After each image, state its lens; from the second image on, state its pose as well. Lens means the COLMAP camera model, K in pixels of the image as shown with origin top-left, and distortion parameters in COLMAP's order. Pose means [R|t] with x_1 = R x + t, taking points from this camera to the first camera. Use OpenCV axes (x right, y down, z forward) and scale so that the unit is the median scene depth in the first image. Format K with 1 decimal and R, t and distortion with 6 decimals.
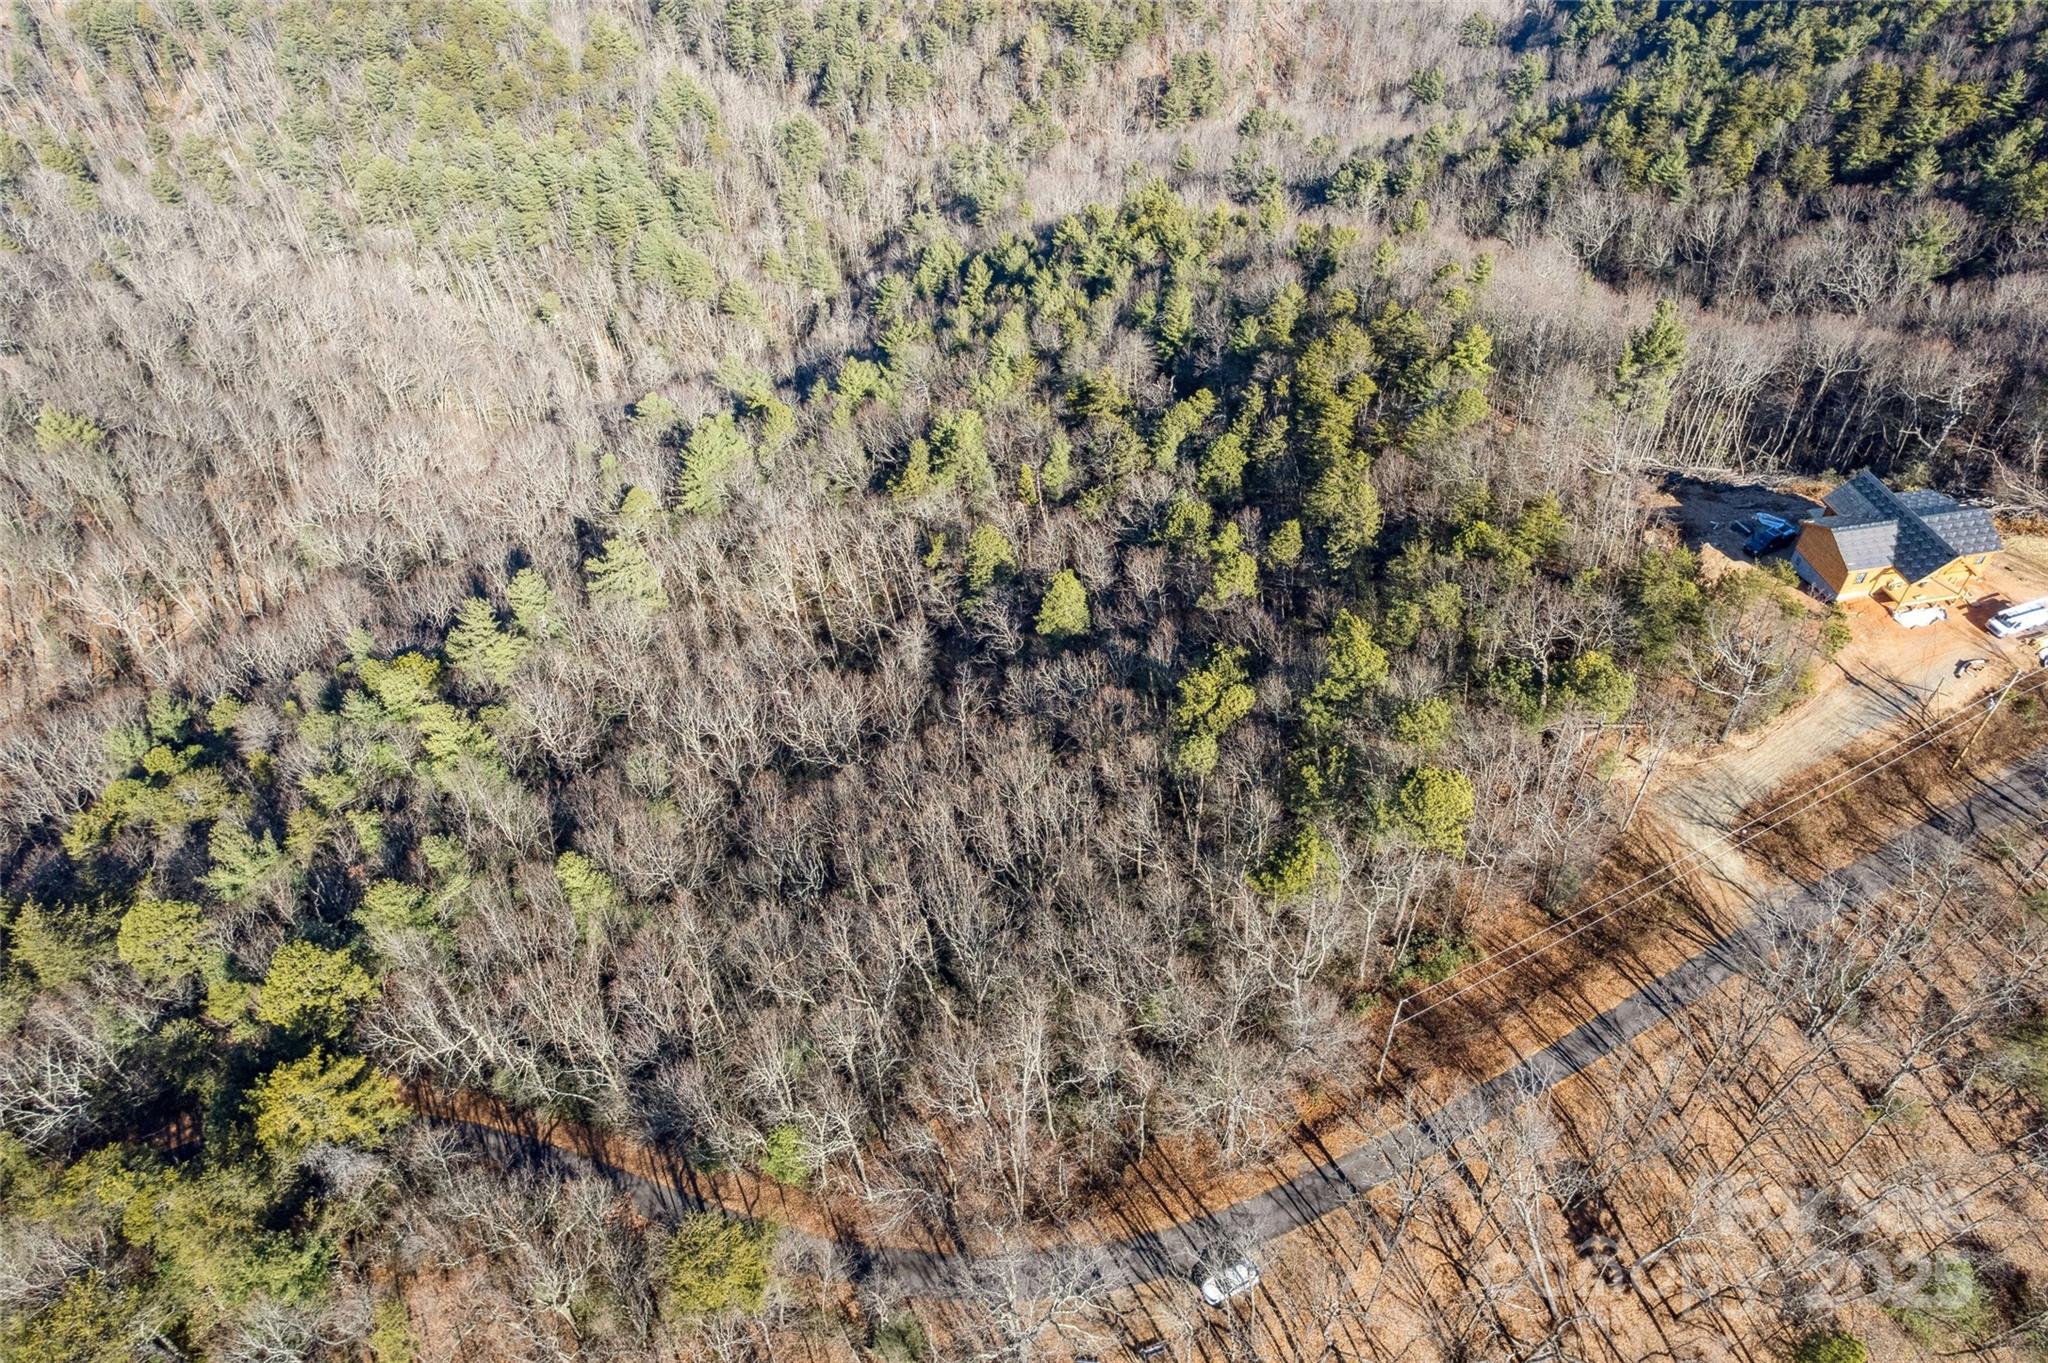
lens RADIAL K [[1334.9, 0, 1038.0], [0, 1334.9, 689.1], [0, 0, 1]] dist [-0.082461, 0.066359]
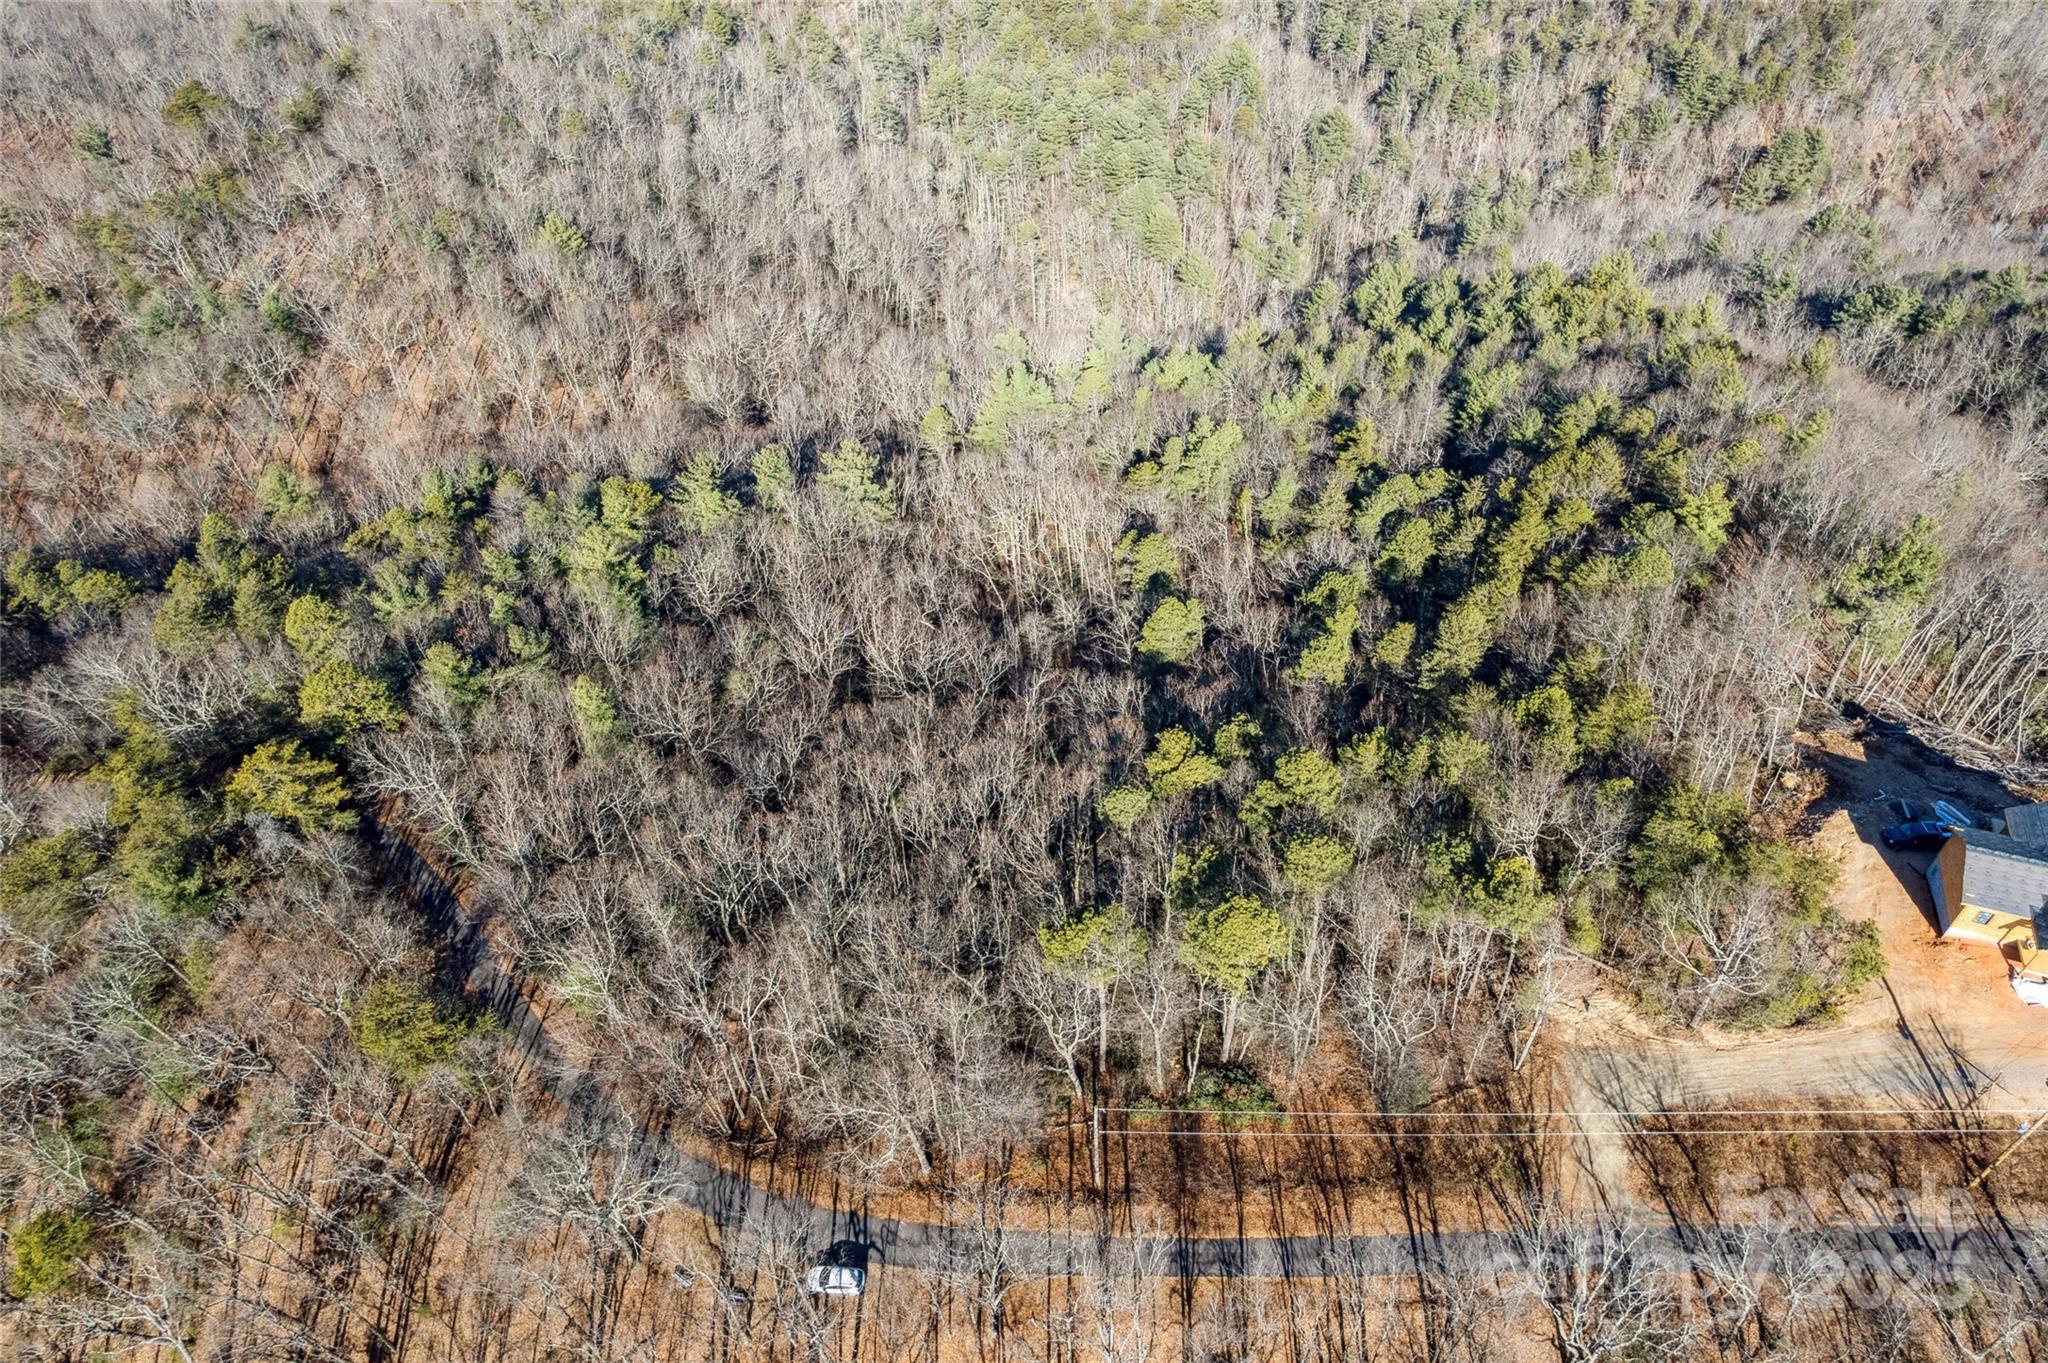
lens RADIAL K [[1319.9, 0, 1048.1], [0, 1319.9, 693.7], [0, 0, 1]] dist [-0.070453, 0.065421]
pose [[0.873975, 0.346859, -0.340376, 0.305500], [-0.340692, 0.936779, 0.079837, -0.069932], [0.346549, 0.046188, 0.936894, 0.061325]]
